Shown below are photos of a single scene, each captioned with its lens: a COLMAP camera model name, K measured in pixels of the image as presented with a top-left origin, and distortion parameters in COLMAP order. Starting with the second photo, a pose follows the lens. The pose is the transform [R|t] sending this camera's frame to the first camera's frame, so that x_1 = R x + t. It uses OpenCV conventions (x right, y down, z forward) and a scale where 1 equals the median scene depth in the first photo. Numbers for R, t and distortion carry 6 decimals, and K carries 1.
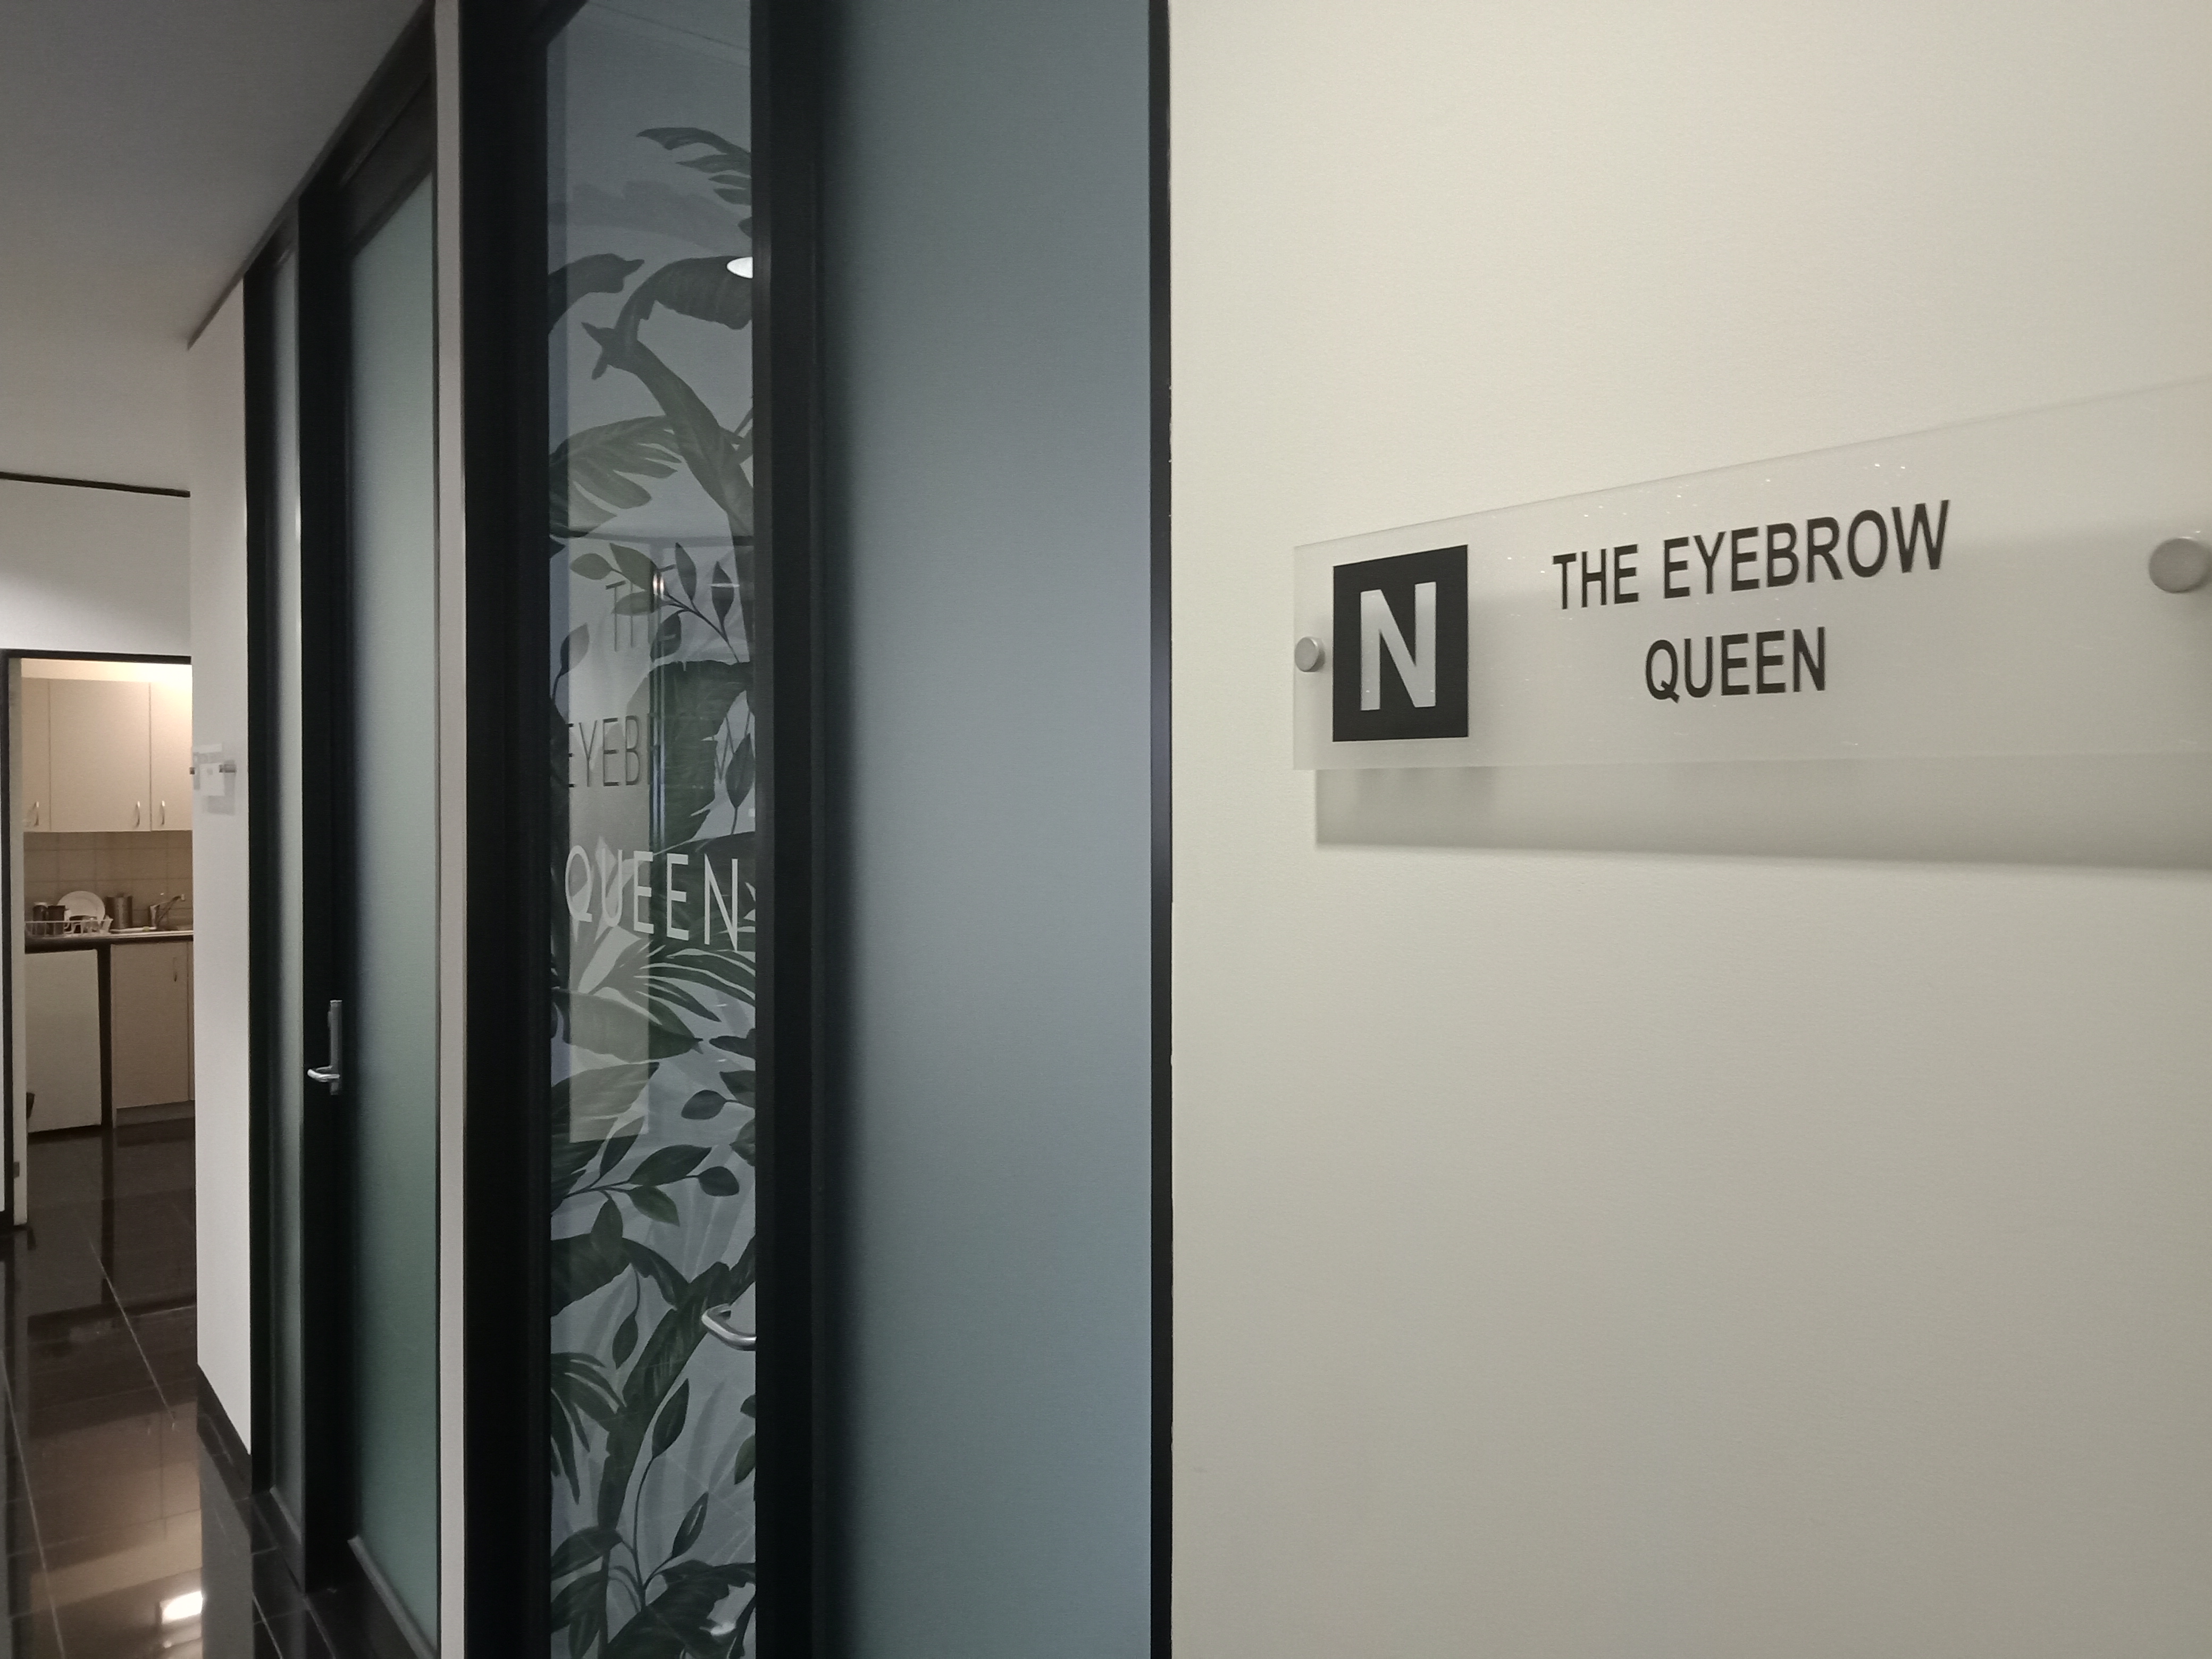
lens RADIAL K [[1681.9, 0, 1106.9], [0, 1681.9, 816.8], [0, 0, 1]] dist [-0.005669, -0.009563]
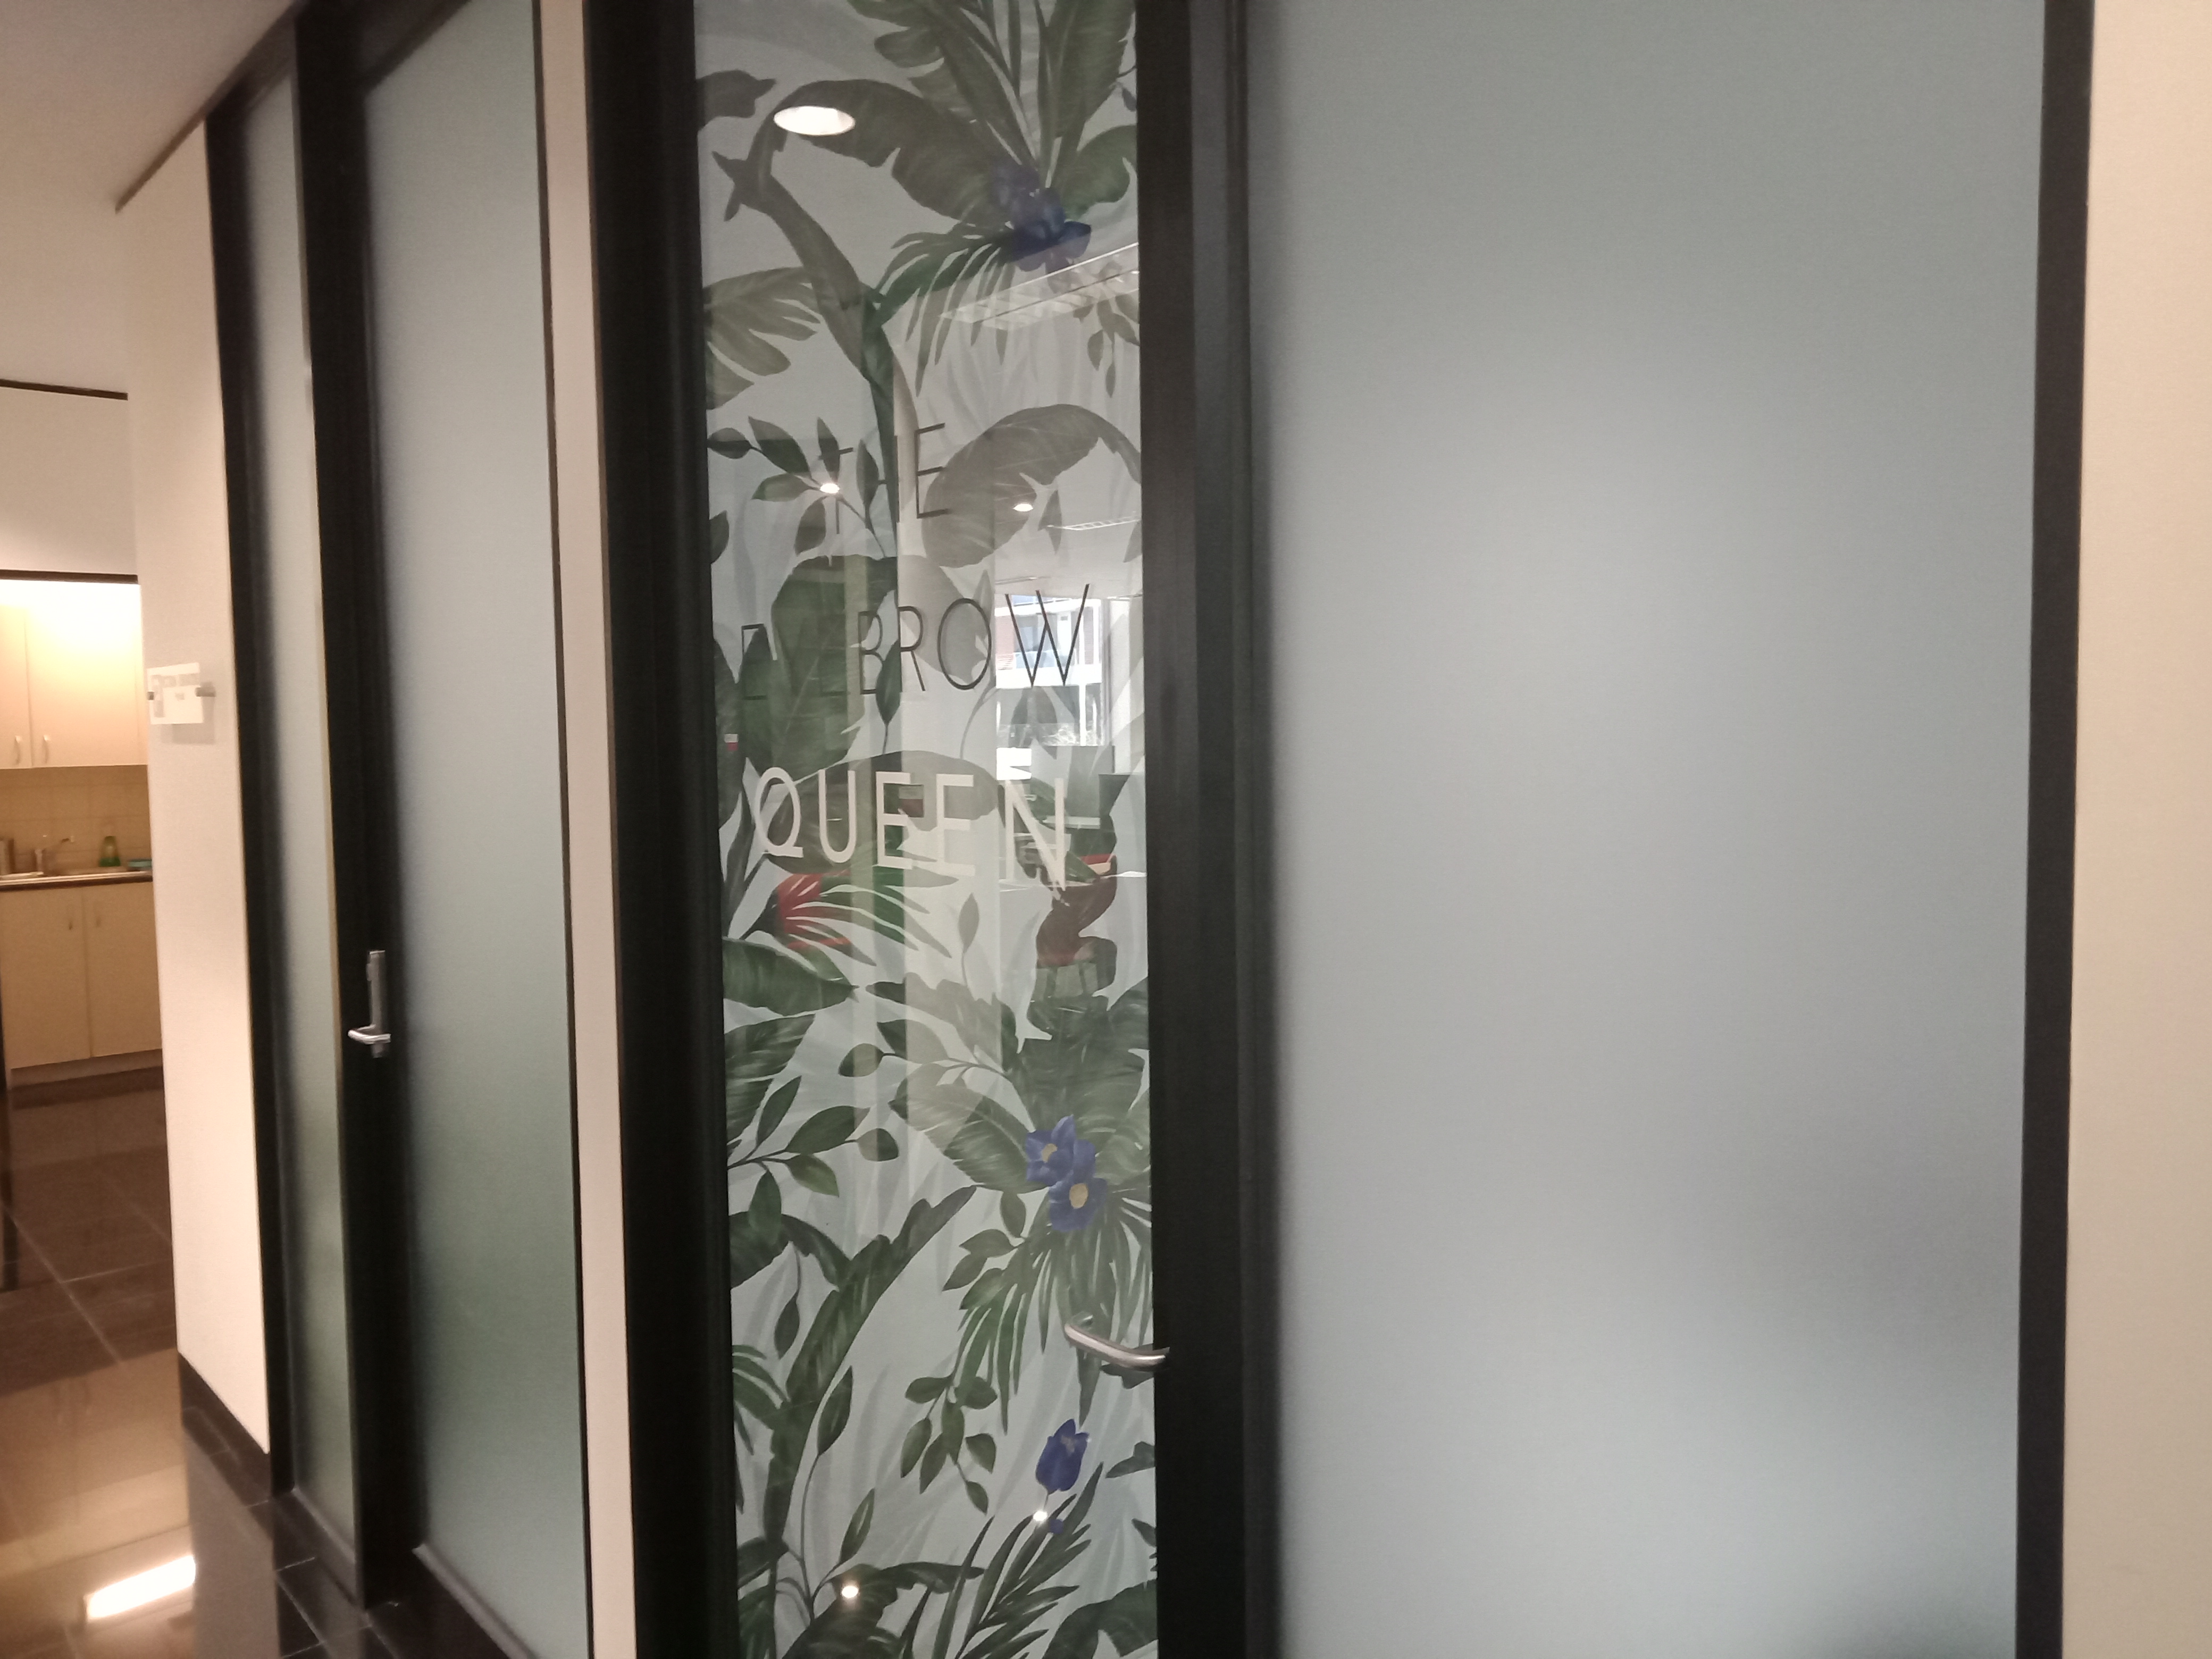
lens RADIAL K [[1678.0, 0, 1106.0], [0, 1678.0, 829.5], [0, 0, 1]] dist [-0.002425, 0.007401]
pose [[0.996894, -0.019560, 0.076290, -0.178908], [0.015433, 0.998405, 0.054313, 0.004113], [-0.077231, -0.052967, 0.995605, 0.119172]]
